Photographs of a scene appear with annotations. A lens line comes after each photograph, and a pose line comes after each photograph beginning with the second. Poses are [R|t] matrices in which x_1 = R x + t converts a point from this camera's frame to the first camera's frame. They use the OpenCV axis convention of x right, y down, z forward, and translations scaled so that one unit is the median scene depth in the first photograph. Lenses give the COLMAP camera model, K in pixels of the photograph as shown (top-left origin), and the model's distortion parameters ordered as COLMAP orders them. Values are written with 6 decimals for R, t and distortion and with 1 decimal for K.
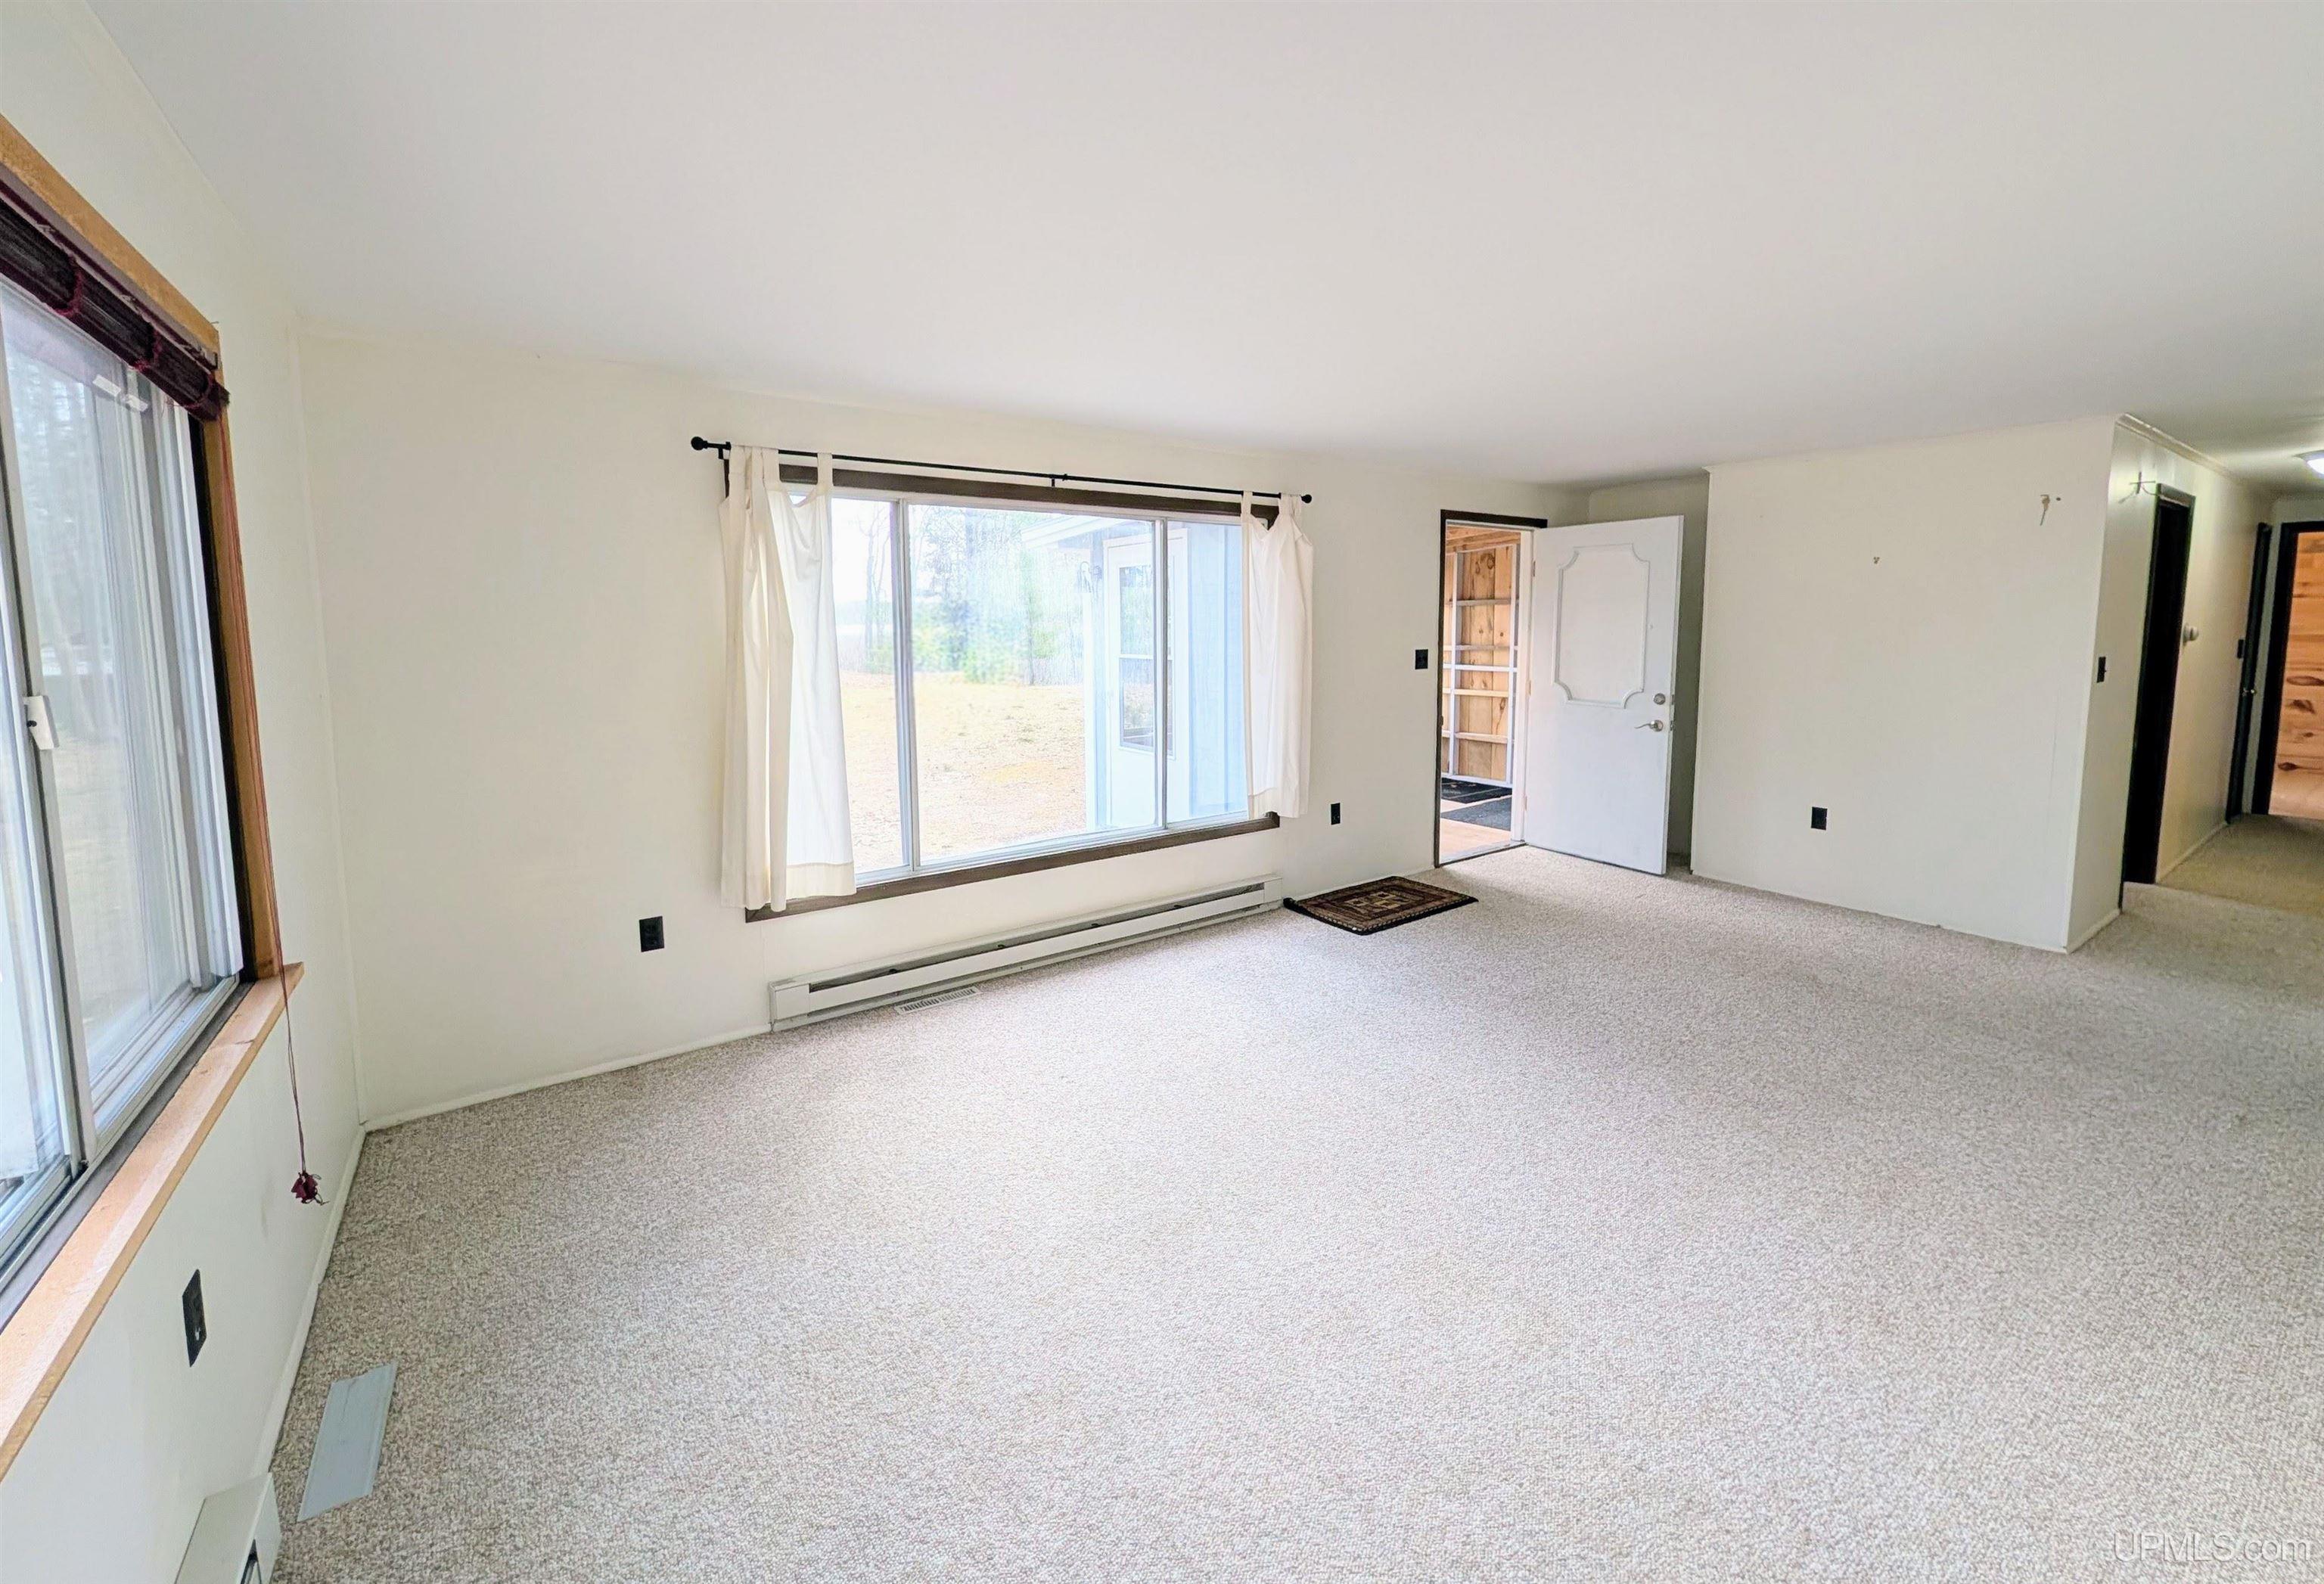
lens RADIAL K [[905.0, 0, 1139.9], [0, 905.0, 714.4], [0, 0, 1]] dist [-0.000595, -0.000061]
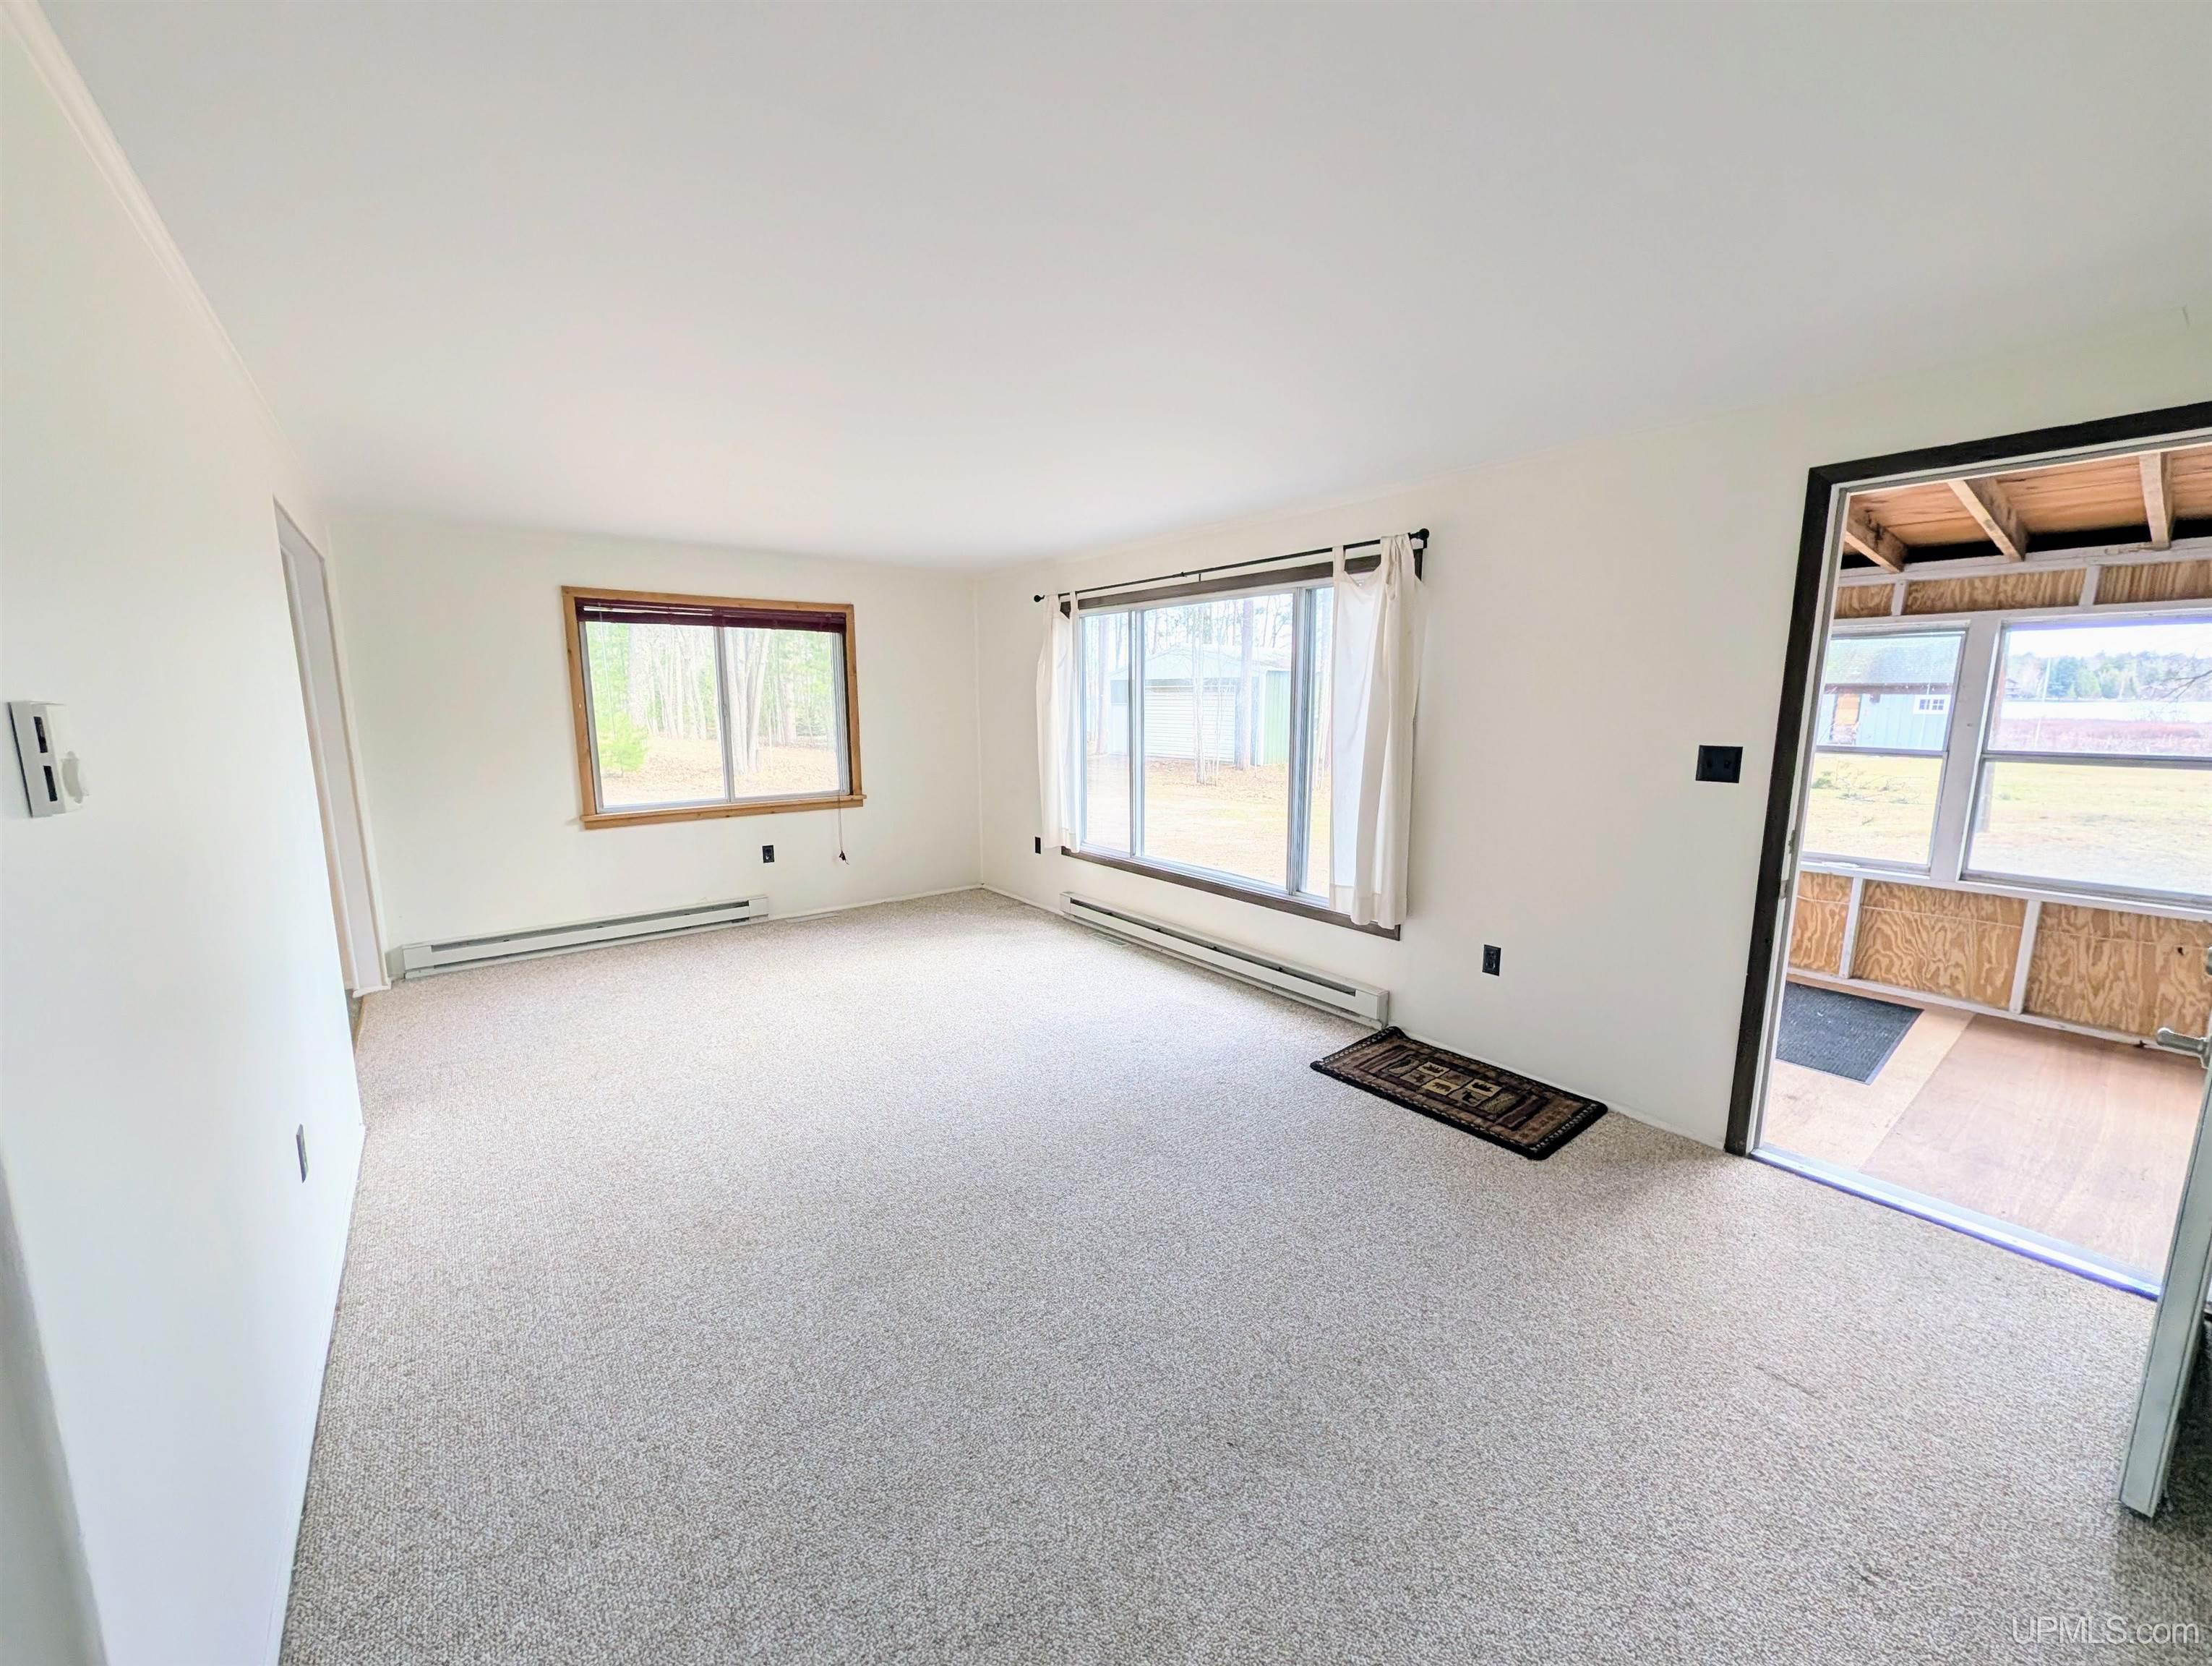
lens RADIAL K [[857.5, 0, 1115.8], [0, 857.5, 823.2], [0, 0, 1]] dist [0.001535, 0.000020]
pose [[0.068045, 0.165091, -0.983928, 1.083782], [-0.090403, 0.983177, 0.158713, -0.101592], [0.993578, 0.078150, 0.081825, 0.807678]]
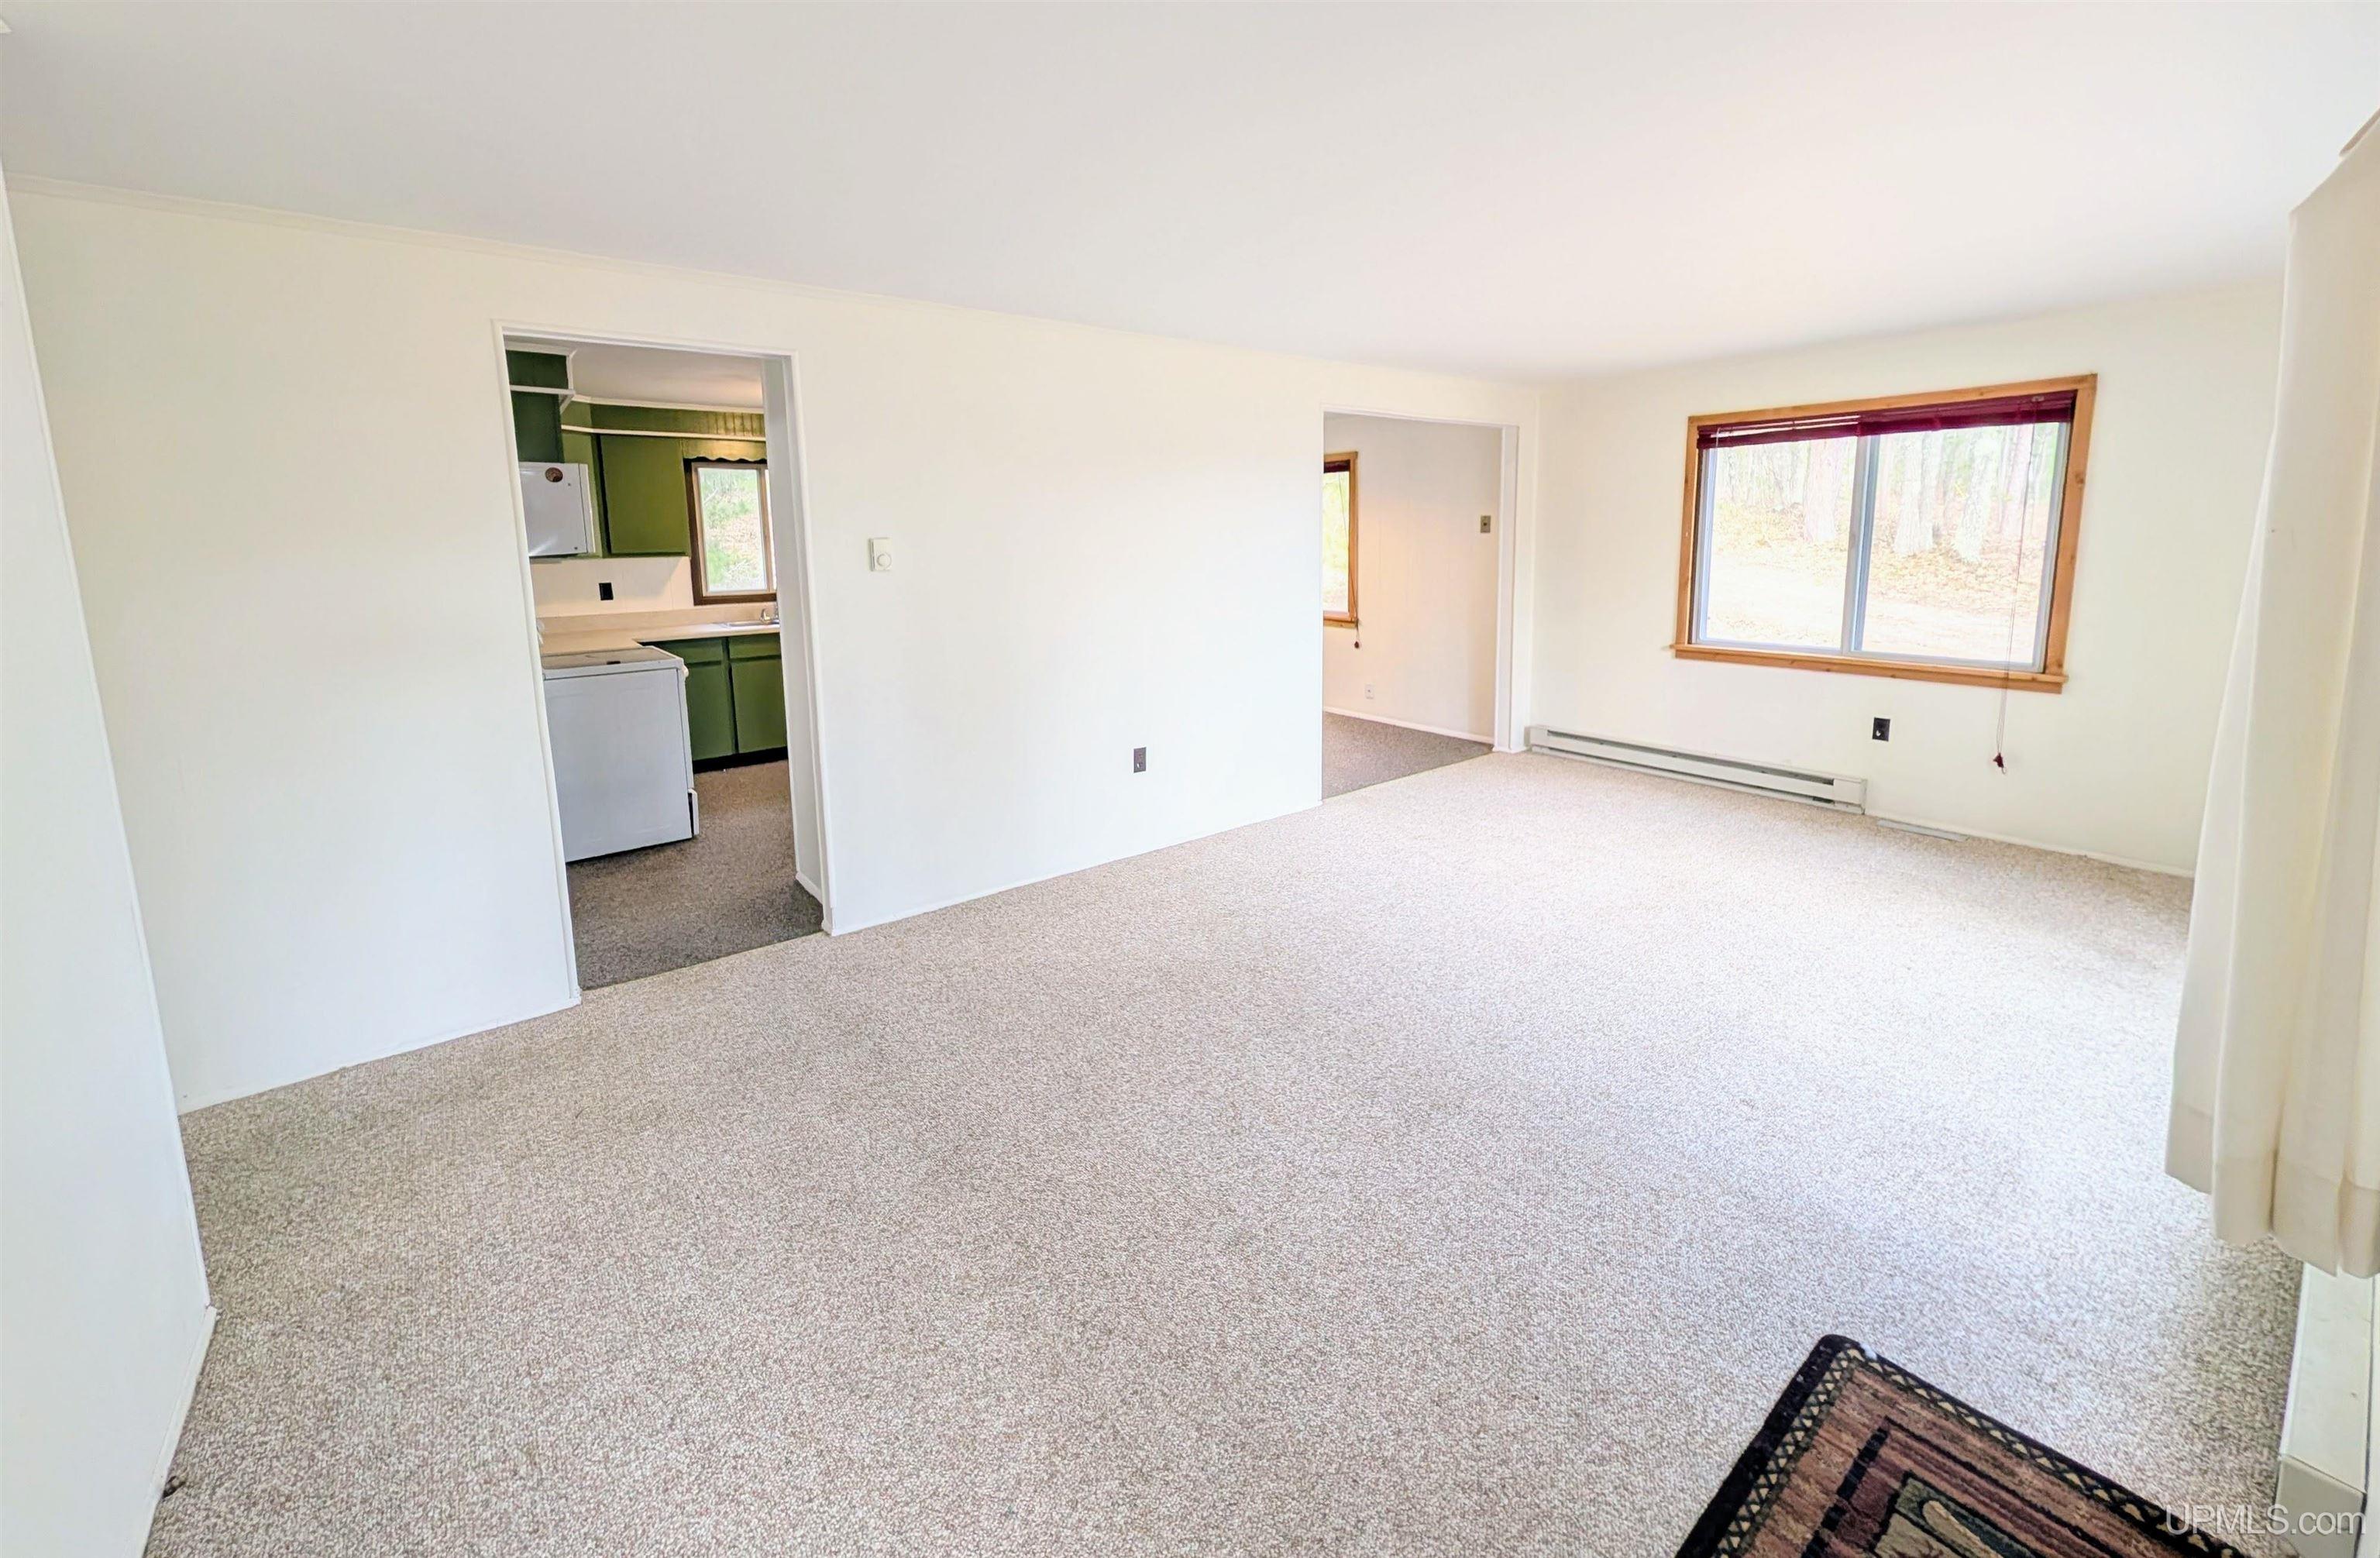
lens RADIAL K [[922.3, 0, 1174.2], [0, 922.3, 650.7], [0, 0, 1]] dist [0.000003, -0.000282]
pose [[-0.998044, 0.039779, -0.048229, 0.588741], [0.028428, 0.975849, 0.216590, -0.148489], [0.055680, 0.214795, -0.975071, 1.430136]]
